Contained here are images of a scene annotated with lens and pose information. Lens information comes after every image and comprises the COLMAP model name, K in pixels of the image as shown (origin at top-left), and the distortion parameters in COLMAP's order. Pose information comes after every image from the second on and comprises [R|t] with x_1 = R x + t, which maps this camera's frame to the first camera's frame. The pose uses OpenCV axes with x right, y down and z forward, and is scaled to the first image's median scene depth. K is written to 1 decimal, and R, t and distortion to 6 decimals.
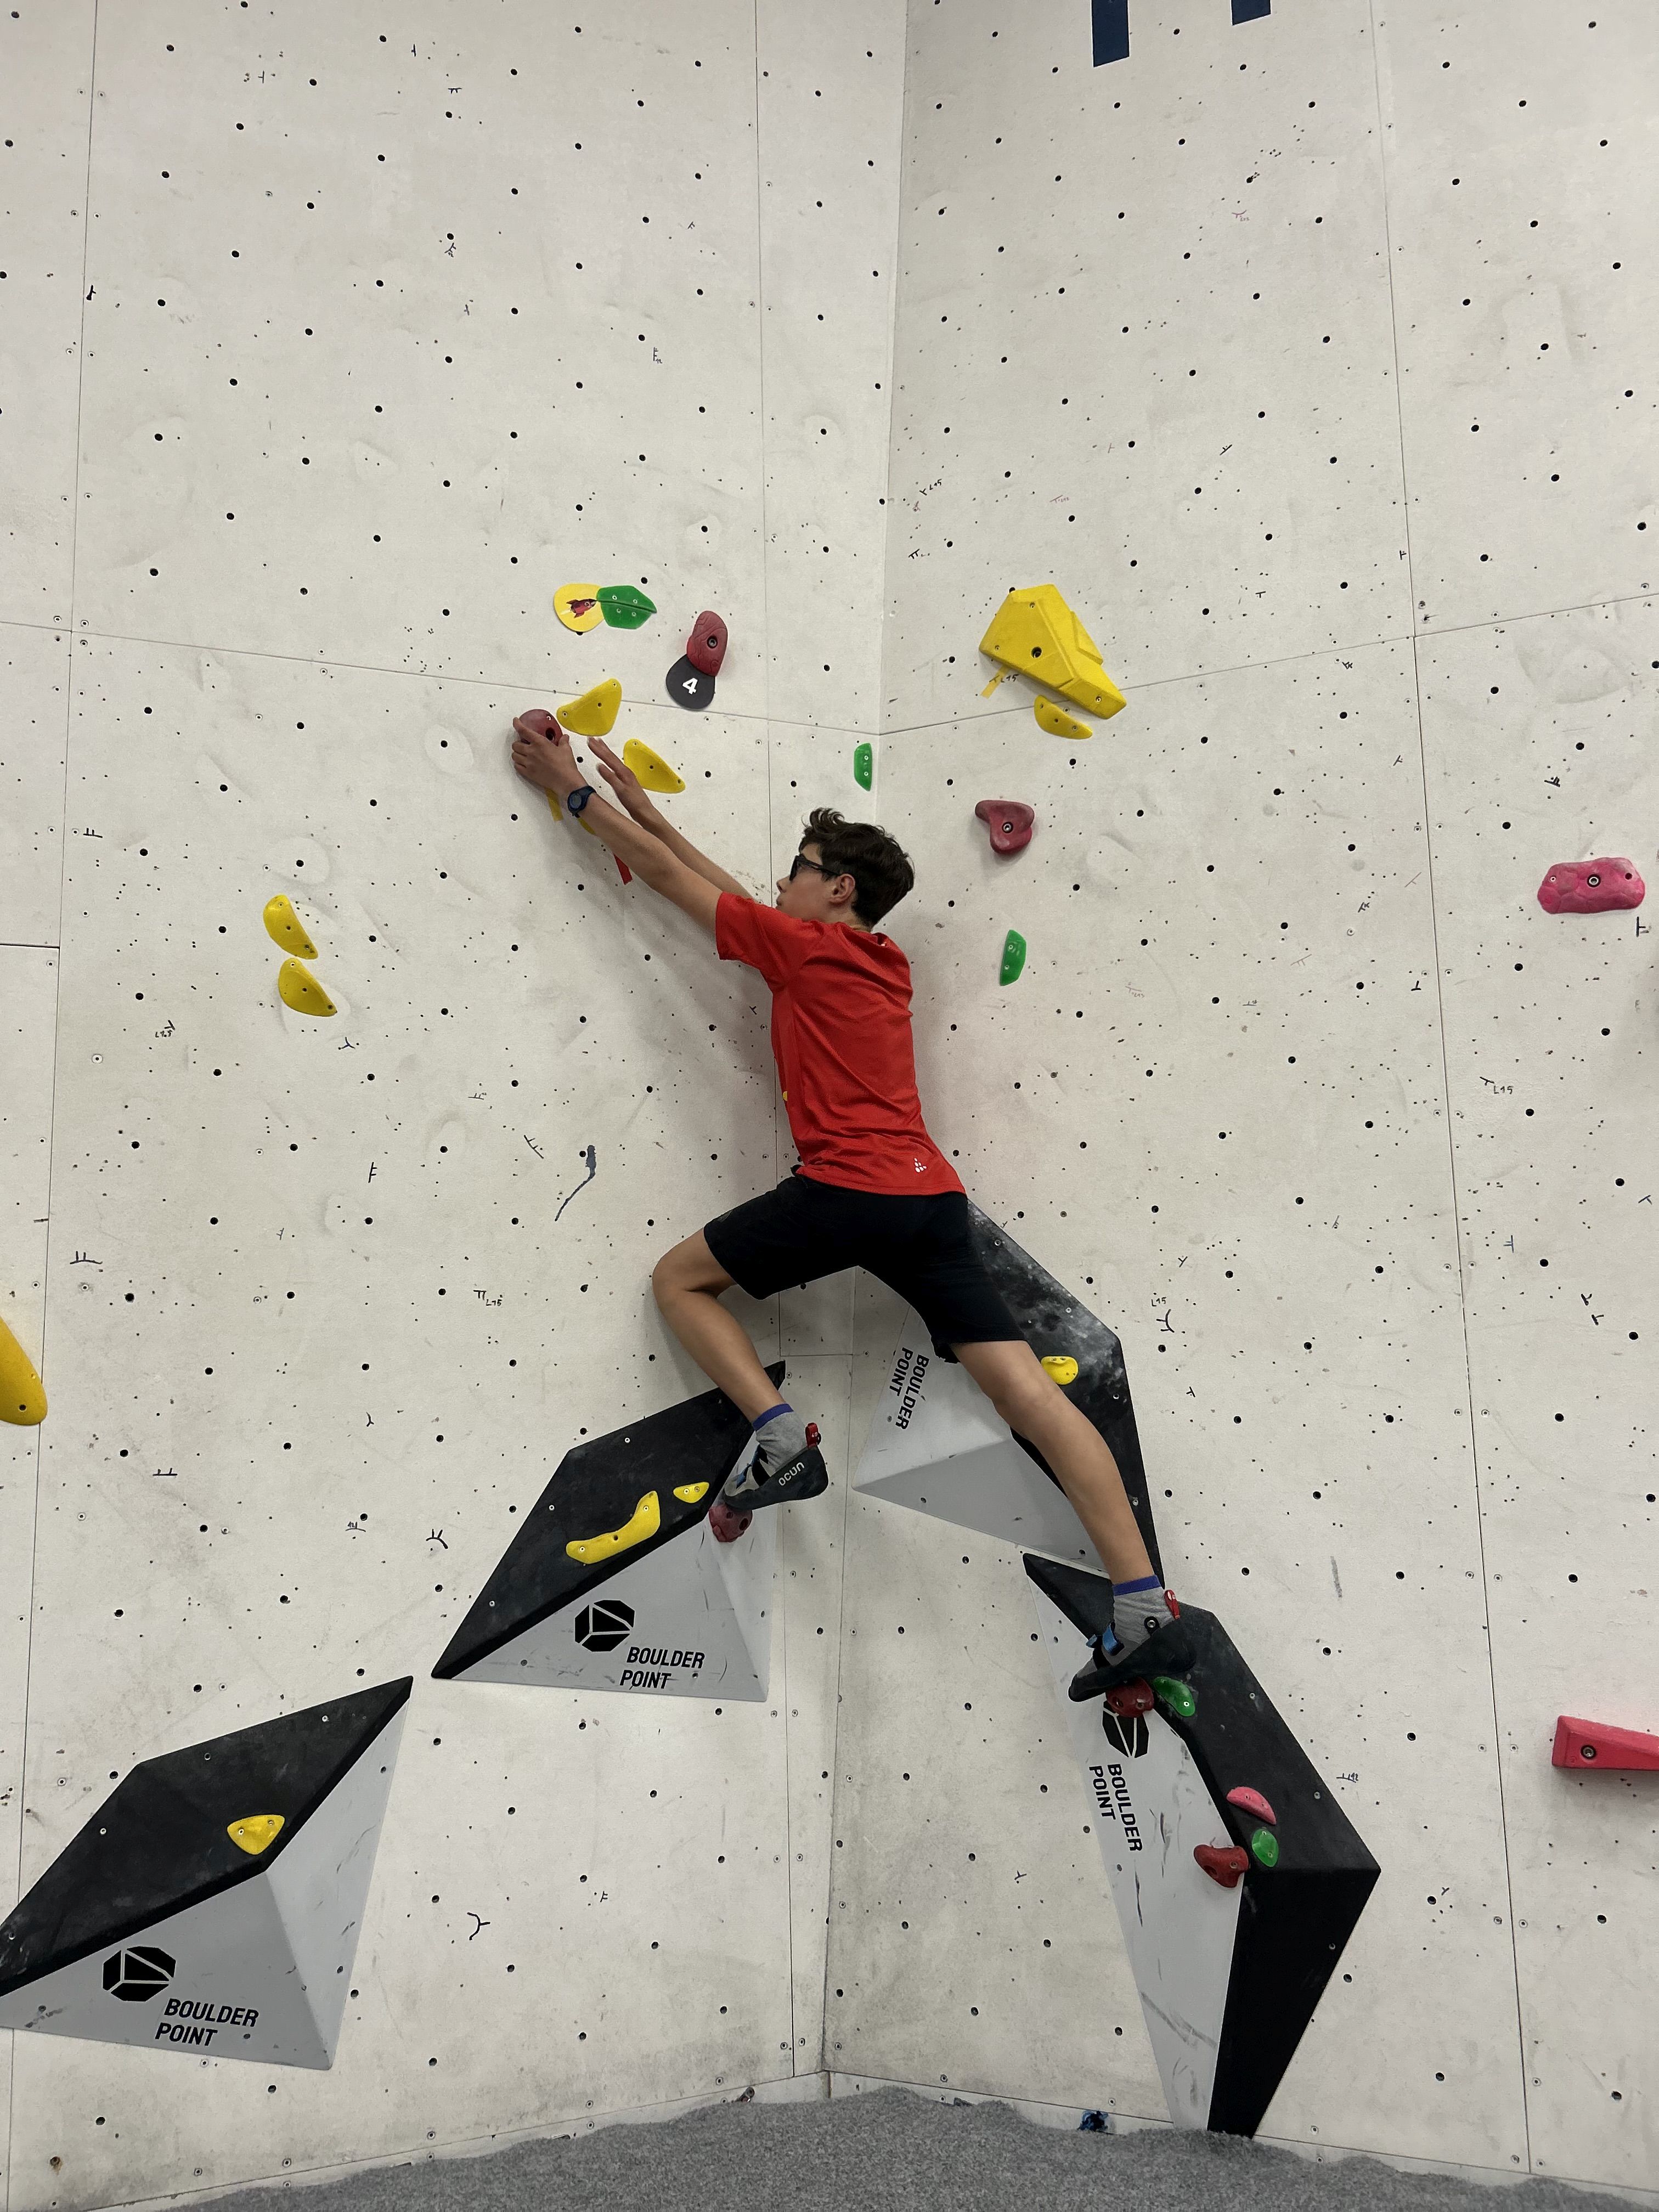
lens RADIAL K [[1663.3, 0, 822.6], [0, 1663.3, 1121.4], [0, 0, 1]] dist [0.040664, -0.046904]
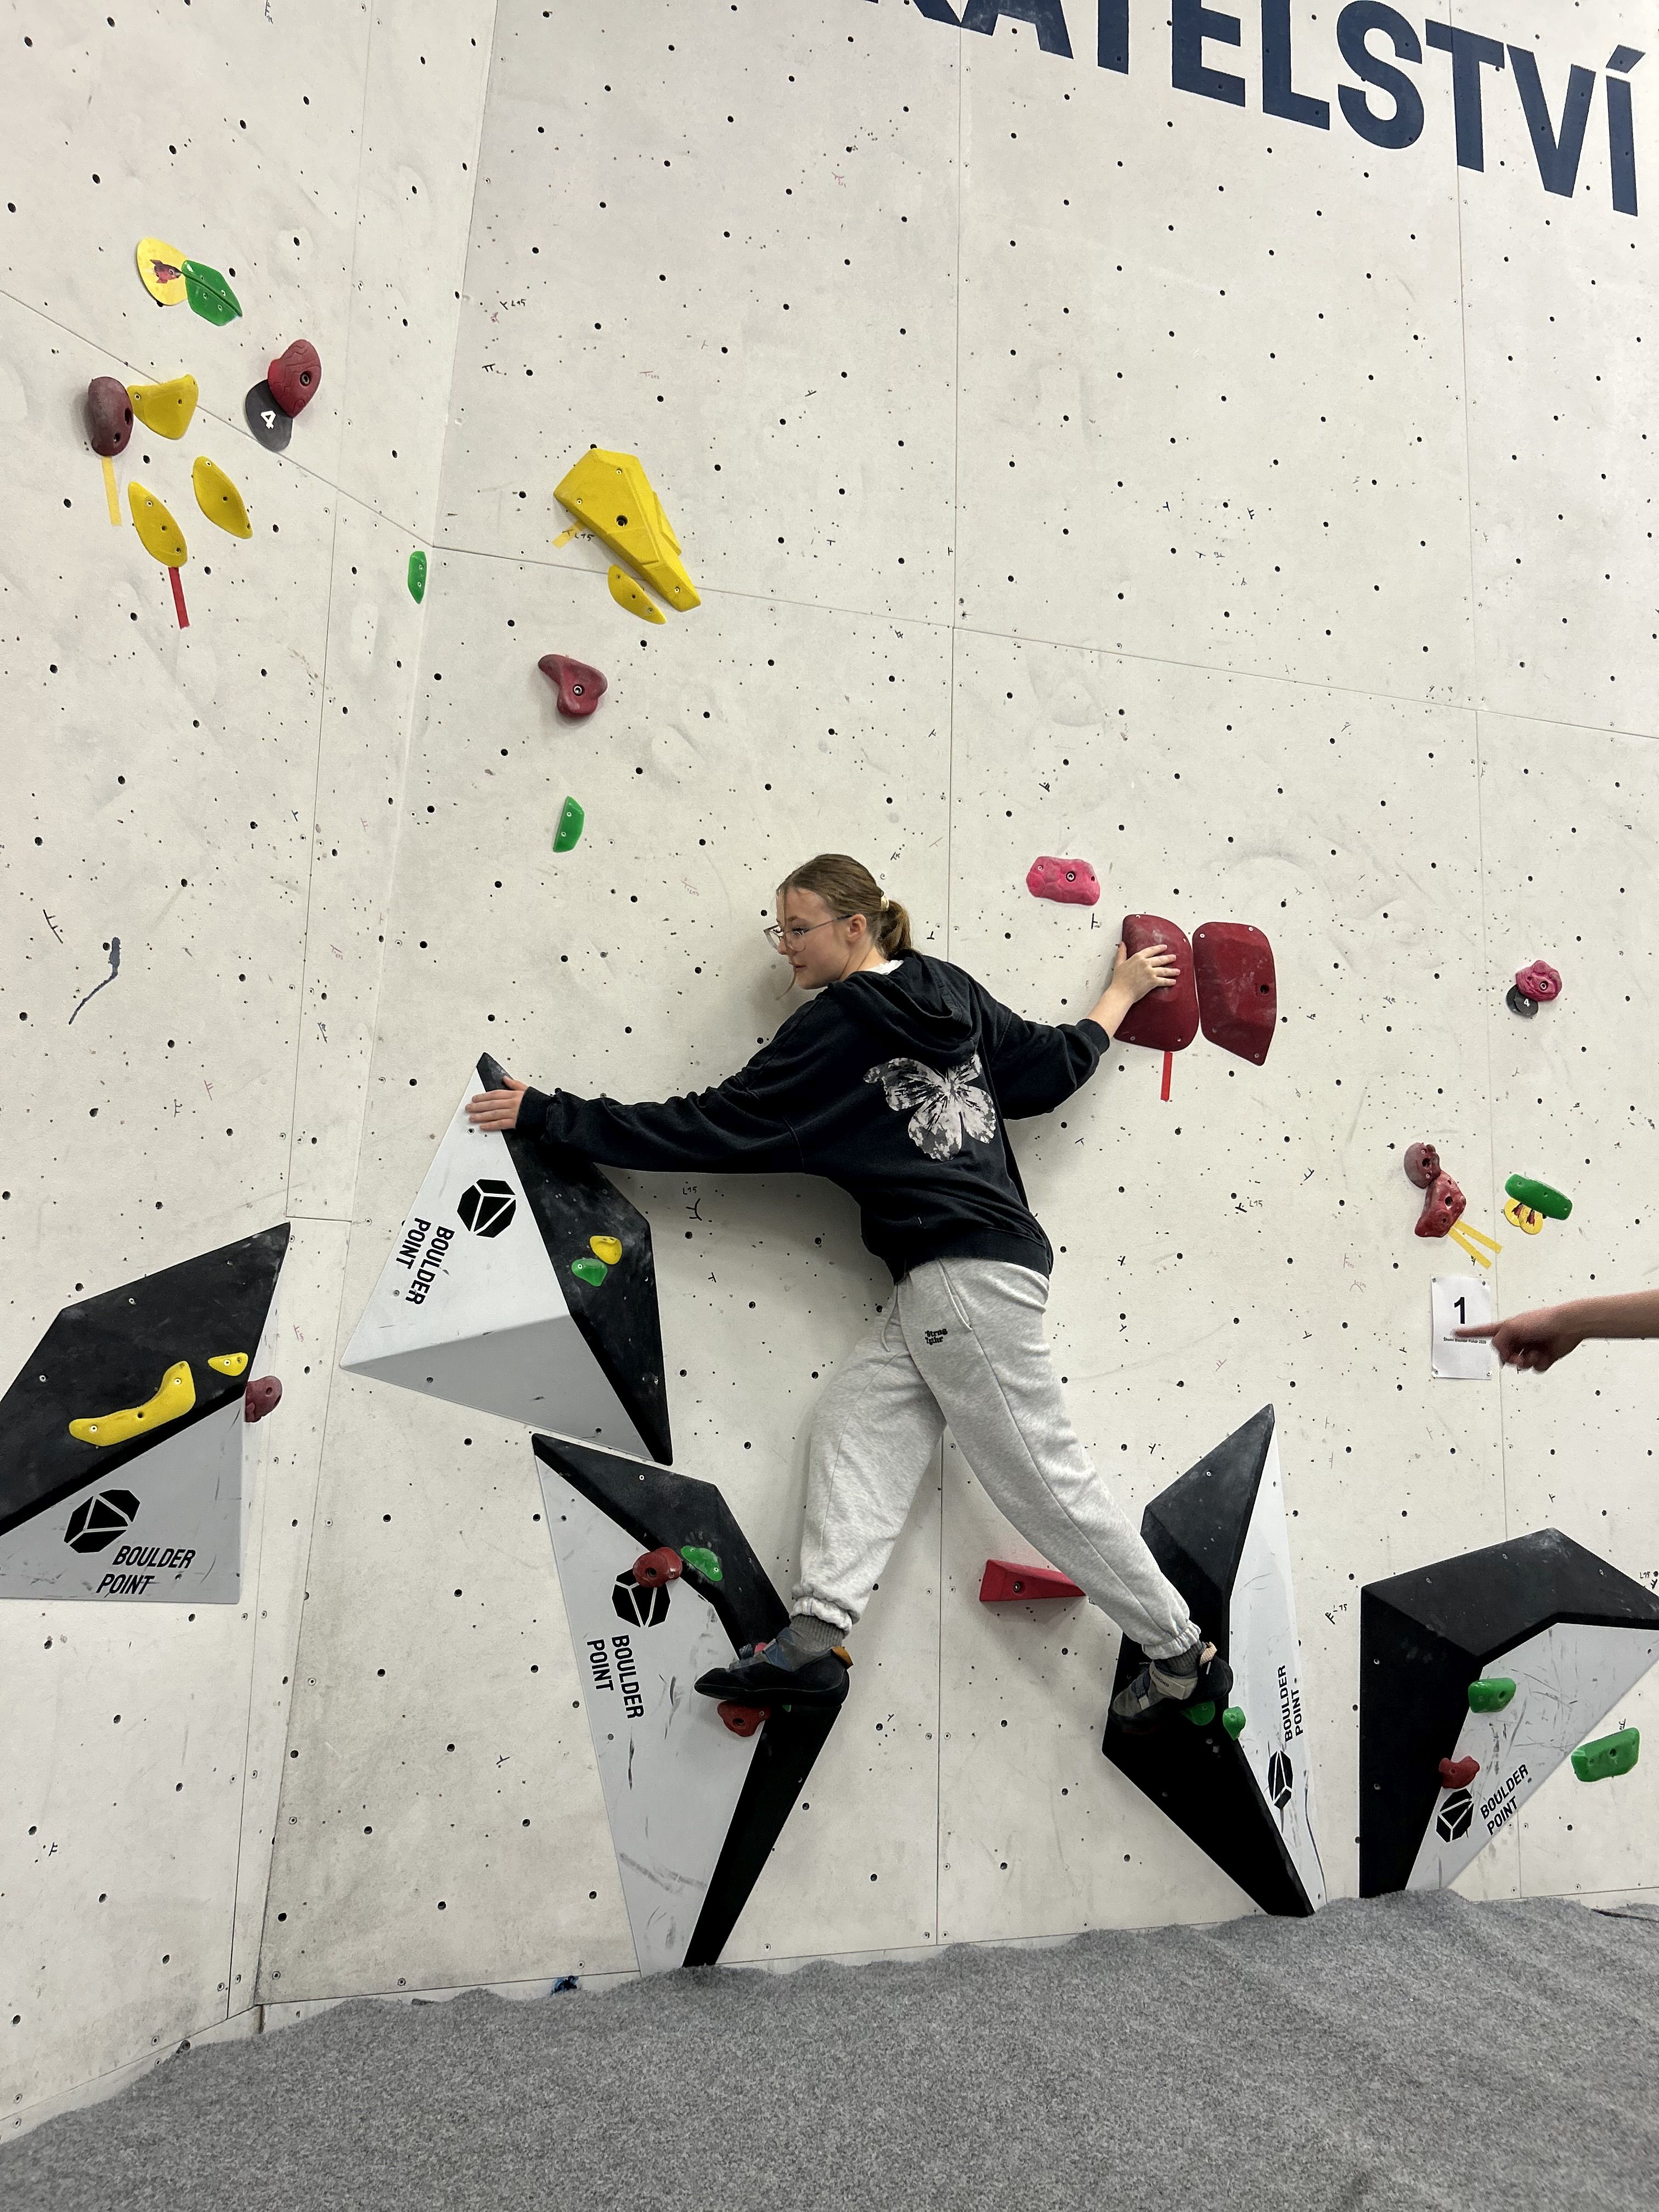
lens RADIAL K [[1663.3, 0, 825.8], [0, 1663.3, 1117.0], [0, 0, 1]] dist [0.040664, -0.046904]
pose [[0.769052, 0.117021, 0.628383, -0.388466], [-0.142072, 0.989801, -0.010449, 0.062343], [-0.623197, -0.081240, 0.777834, 0.152054]]
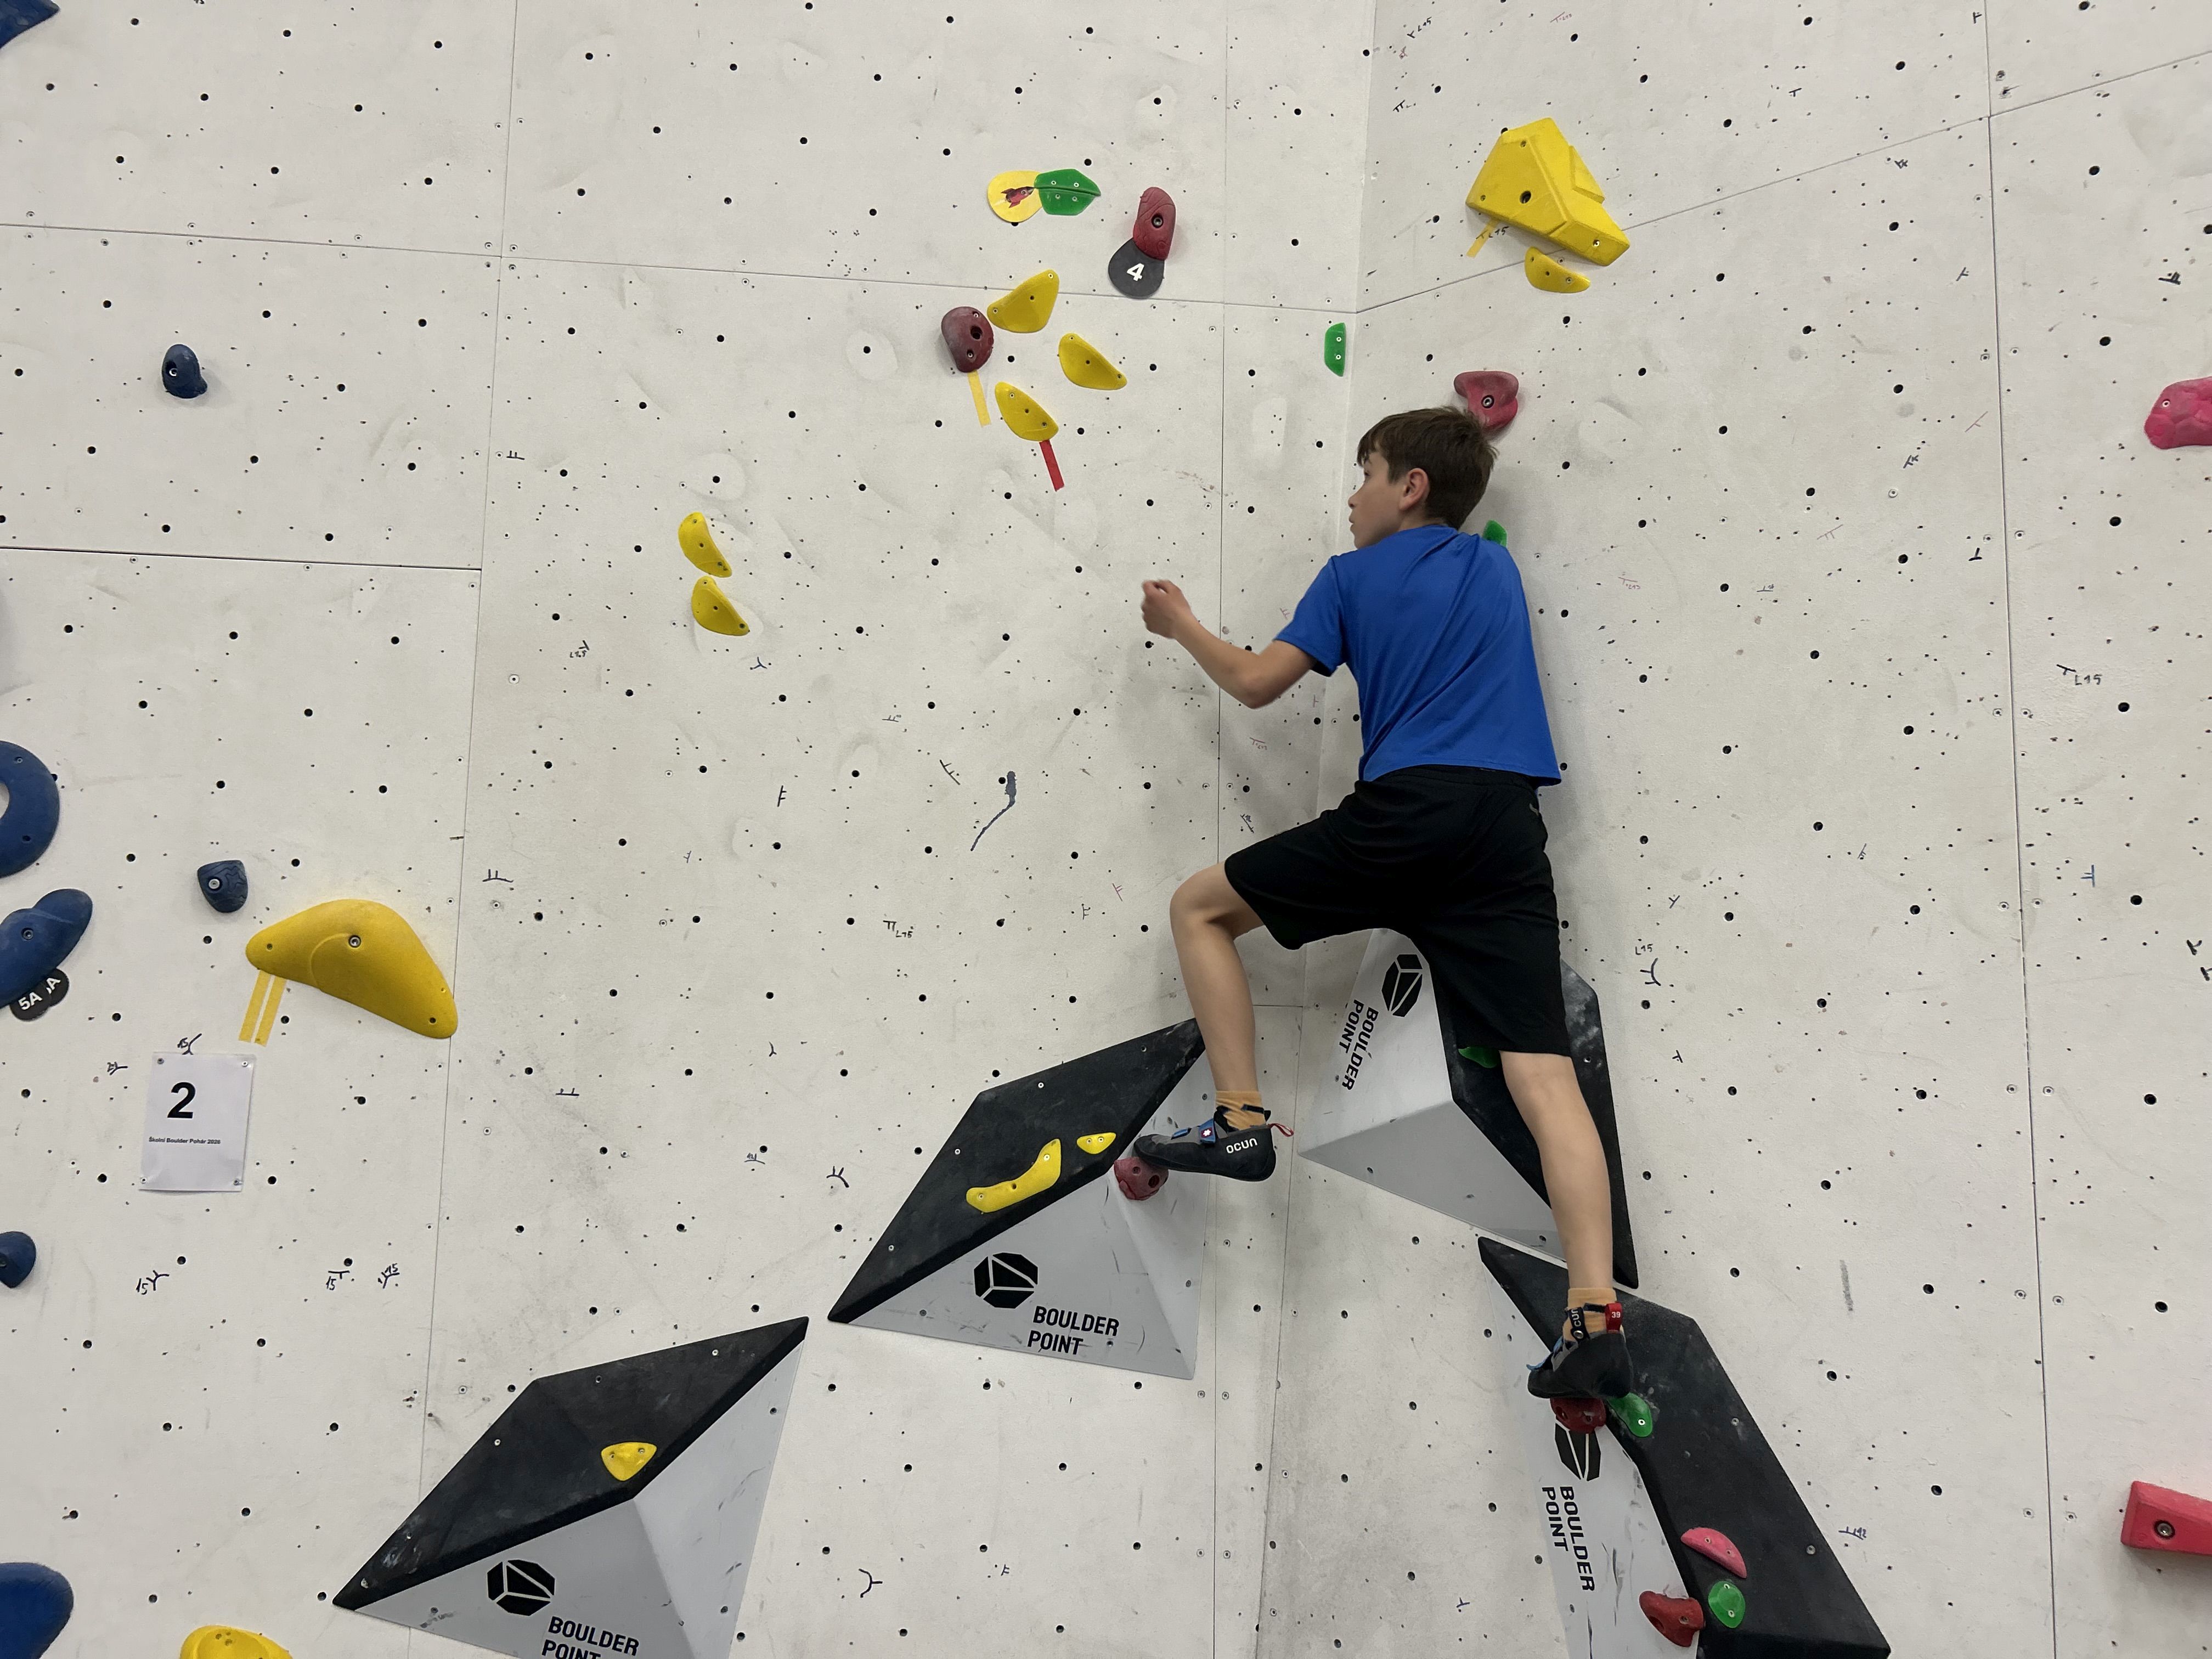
lens RADIAL K [[1663.3, 0, 1111.2], [0, 1663.3, 856.1], [0, 0, 1]] dist [0.040664, -0.046904]
pose [[0.963797, 0.005408, -0.266581, 0.169205], [-0.001497, 0.999888, 0.014872, 0.049916], [0.266632, -0.013934, 0.963698, 0.119531]]
